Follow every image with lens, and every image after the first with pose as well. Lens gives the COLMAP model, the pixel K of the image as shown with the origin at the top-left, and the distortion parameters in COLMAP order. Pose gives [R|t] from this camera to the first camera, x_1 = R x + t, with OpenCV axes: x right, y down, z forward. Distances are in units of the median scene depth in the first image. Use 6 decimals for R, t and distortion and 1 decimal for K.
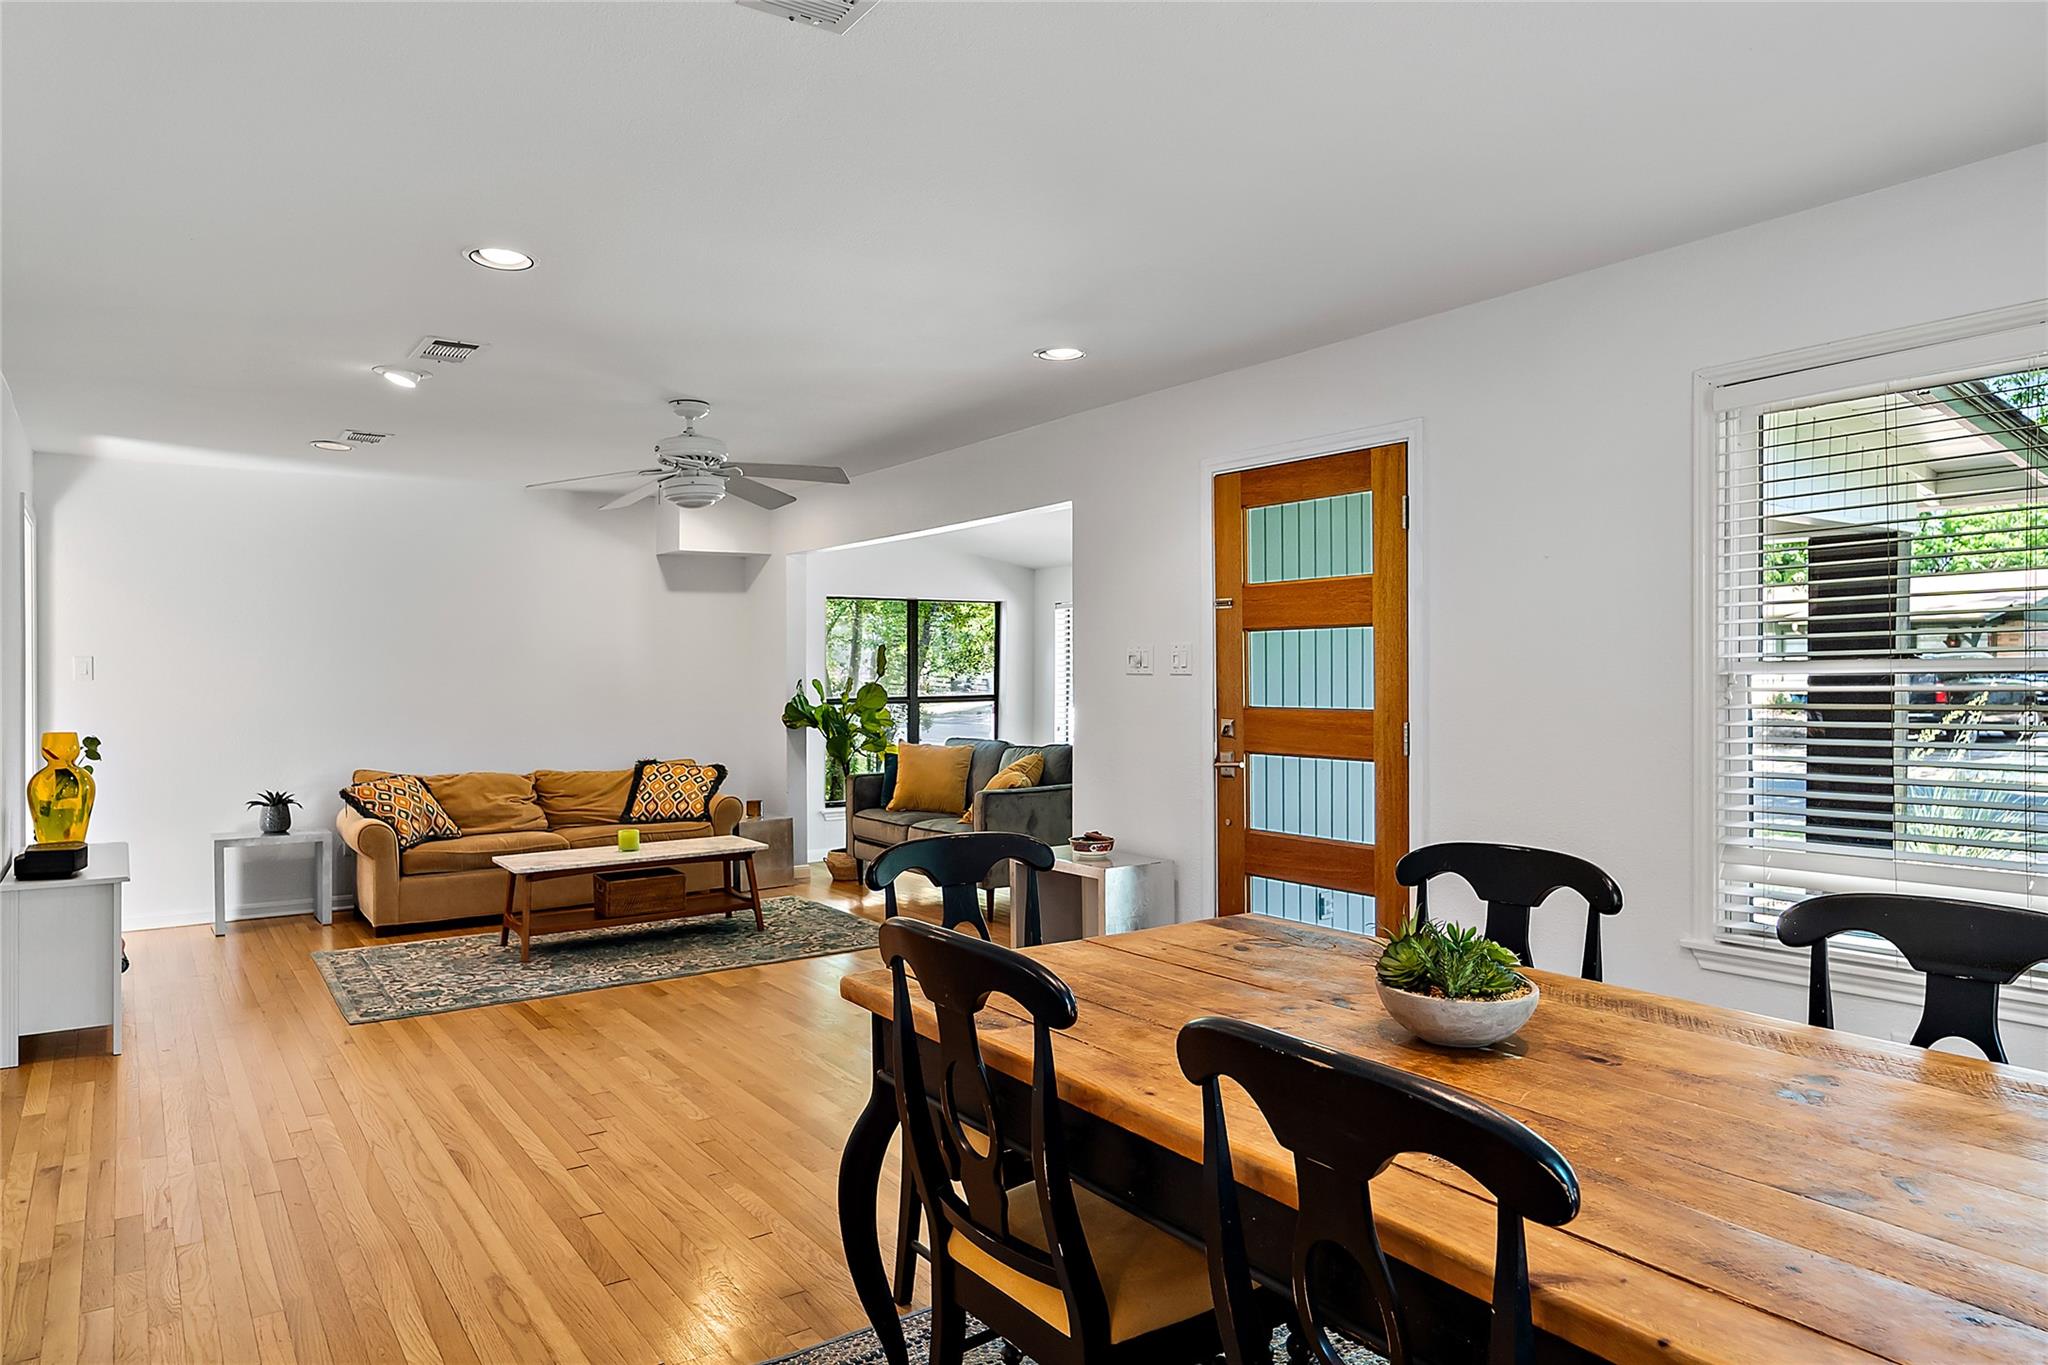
lens RADIAL K [[1296.0, 0, 1031.8], [0, 1296.0, 677.6], [0, 0, 1]] dist [0.005888, 0.000045]
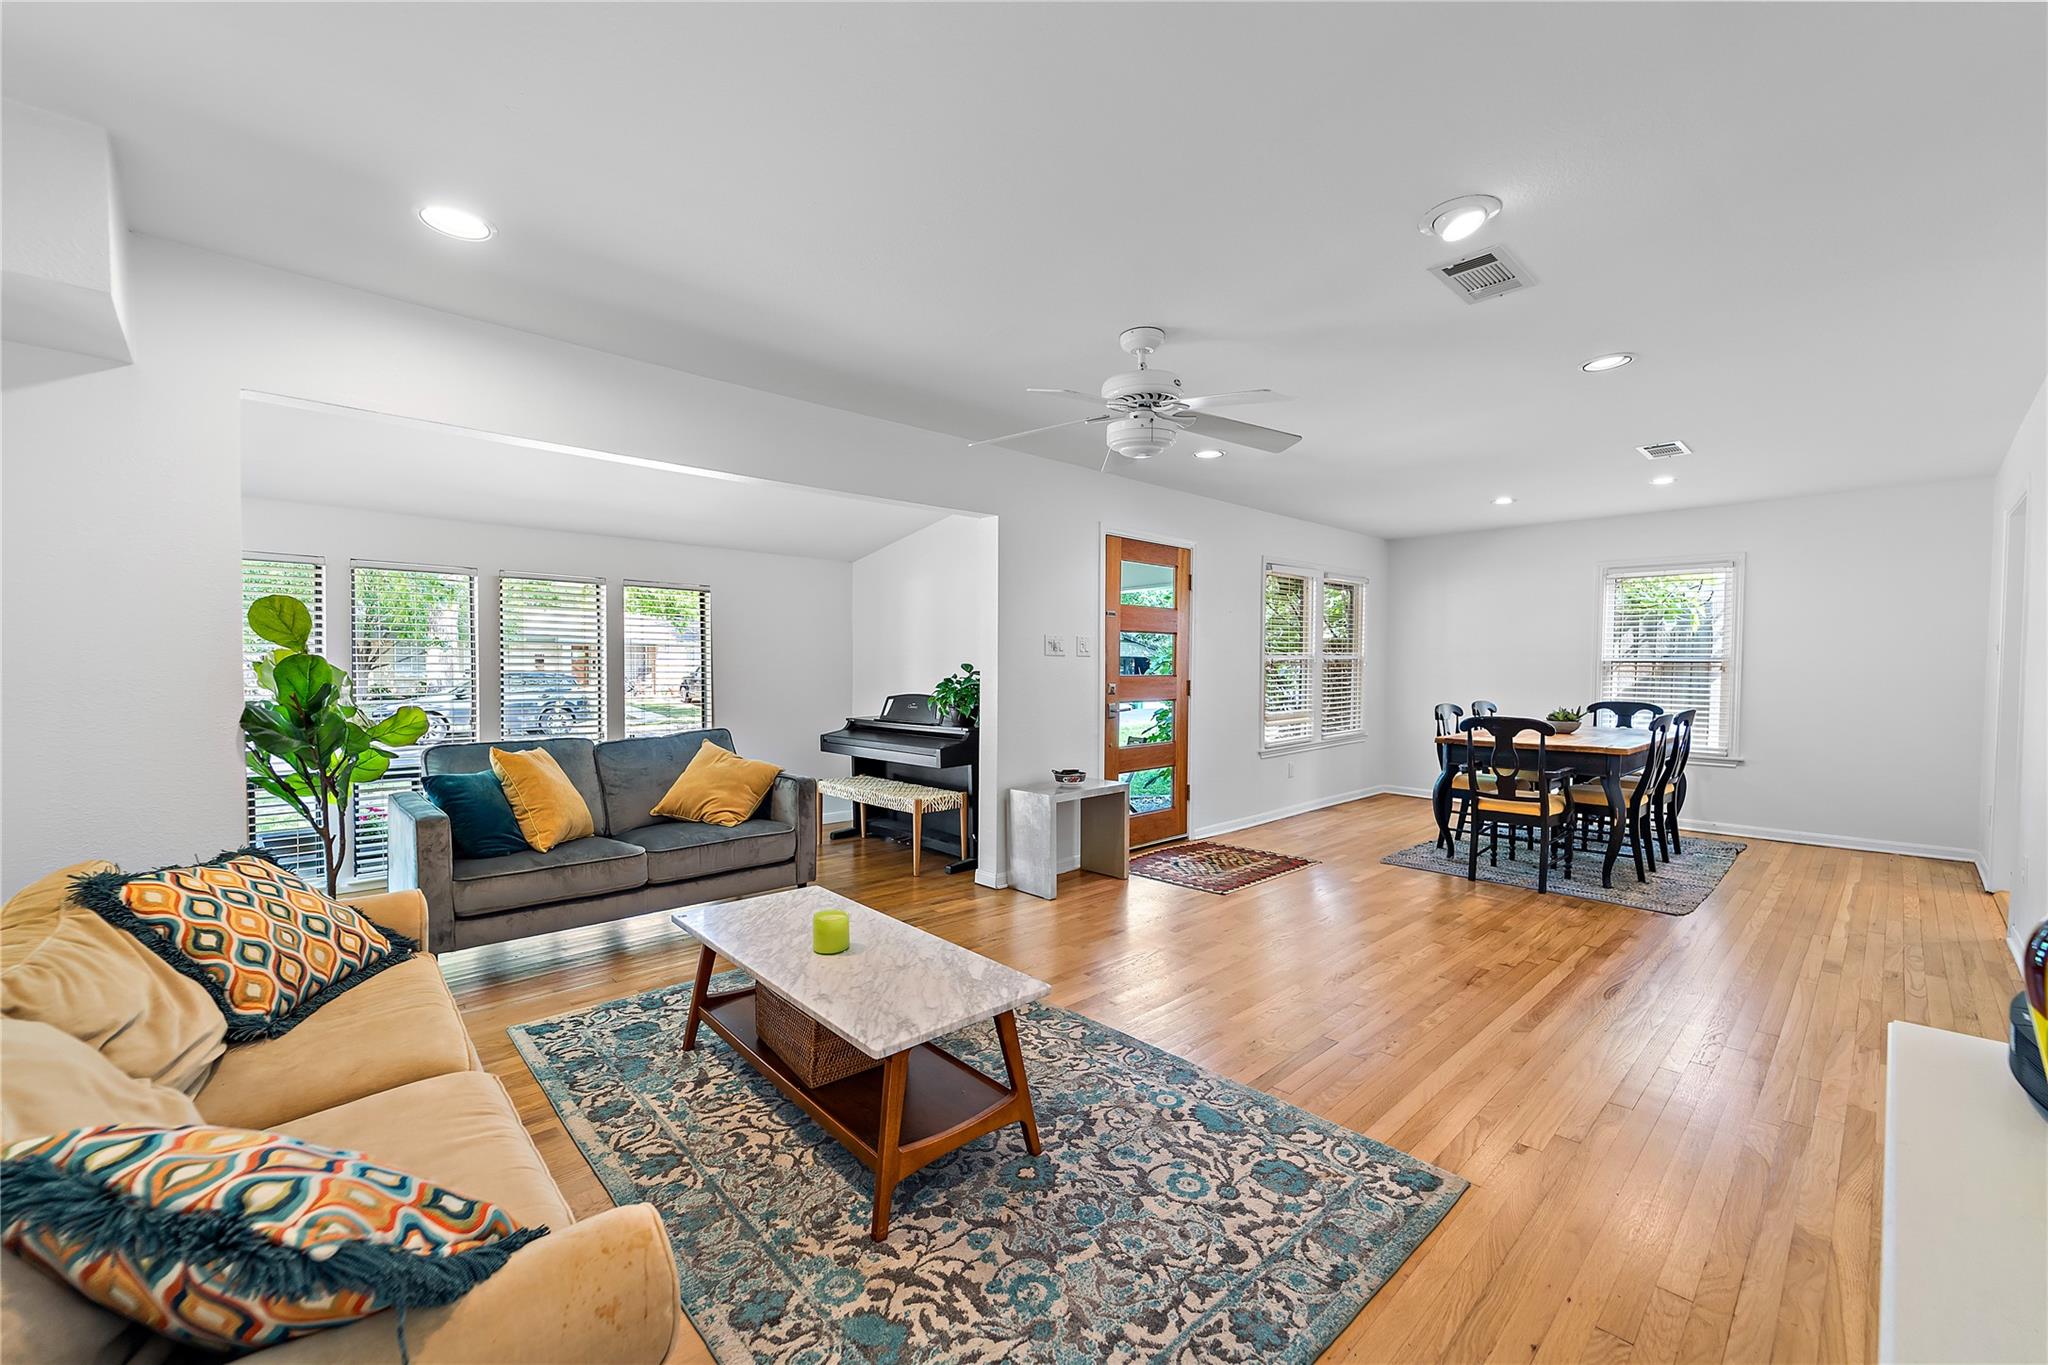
lens RADIAL K [[819.6, 0, 1021.9], [0, 819.6, 688.1], [0, 0, 1]] dist [0.003660, -0.002425]
pose [[-0.142241, -0.016980, 0.989686, -1.059780], [0.008762, 0.999792, 0.018413, 0.022083], [-0.989793, 0.011291, -0.142063, 1.525557]]
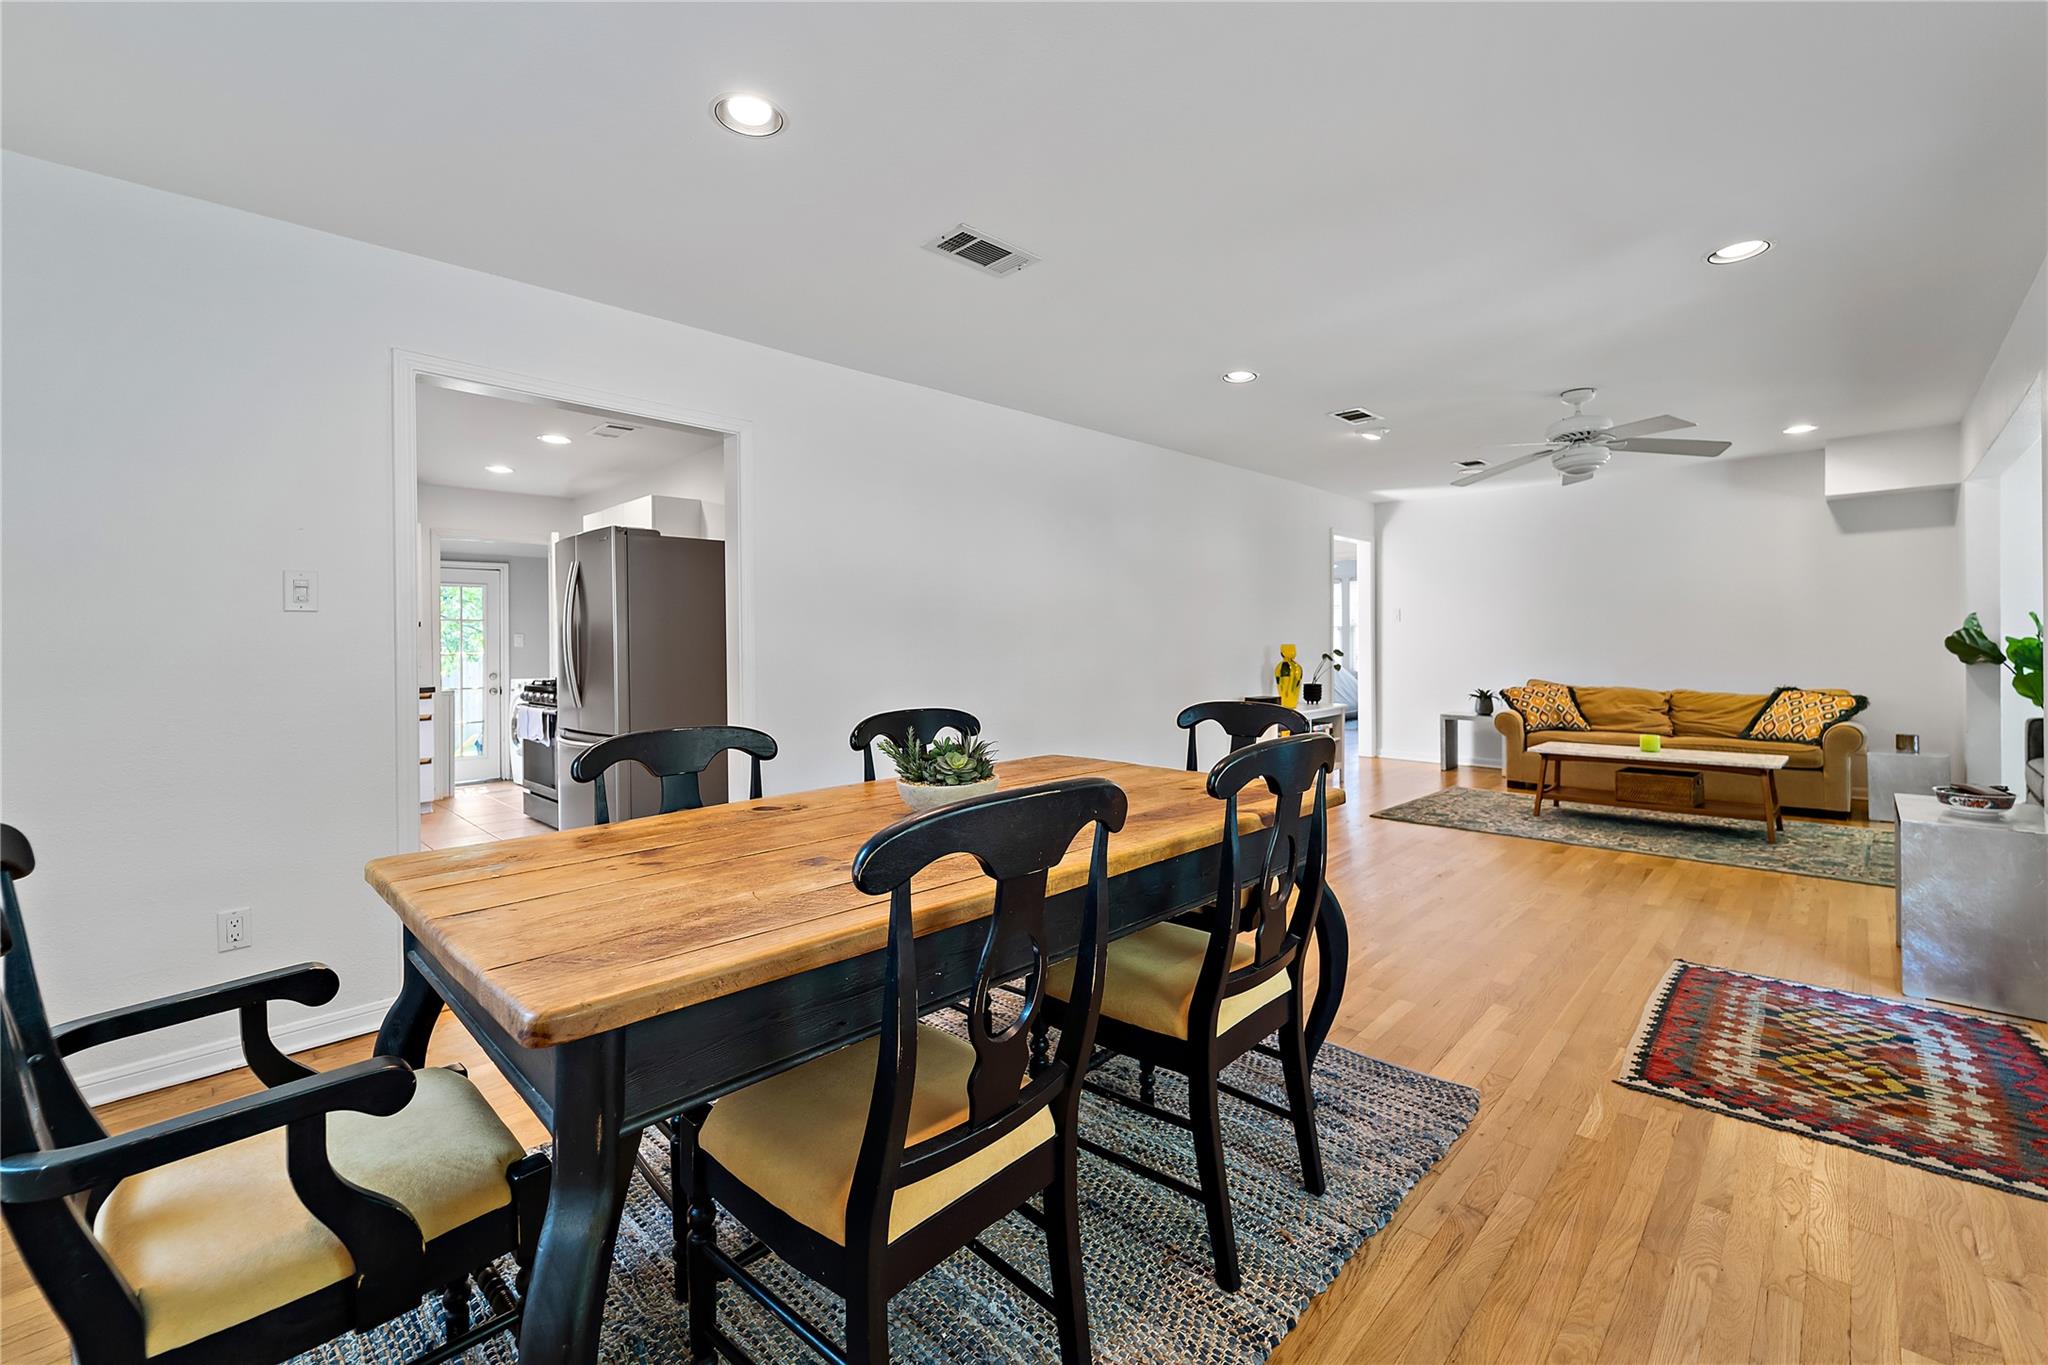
lens RADIAL K [[846.9, 0, 1028.0], [0, 846.9, 633.0], [0, 0, 1]] dist [0.000534, -0.000195]
pose [[0.187224, -0.002141, -0.982315, 0.590283], [0.002509, 0.999995, -0.001701, 0.030939], [0.982314, -0.002146, 0.187229, 0.416293]]
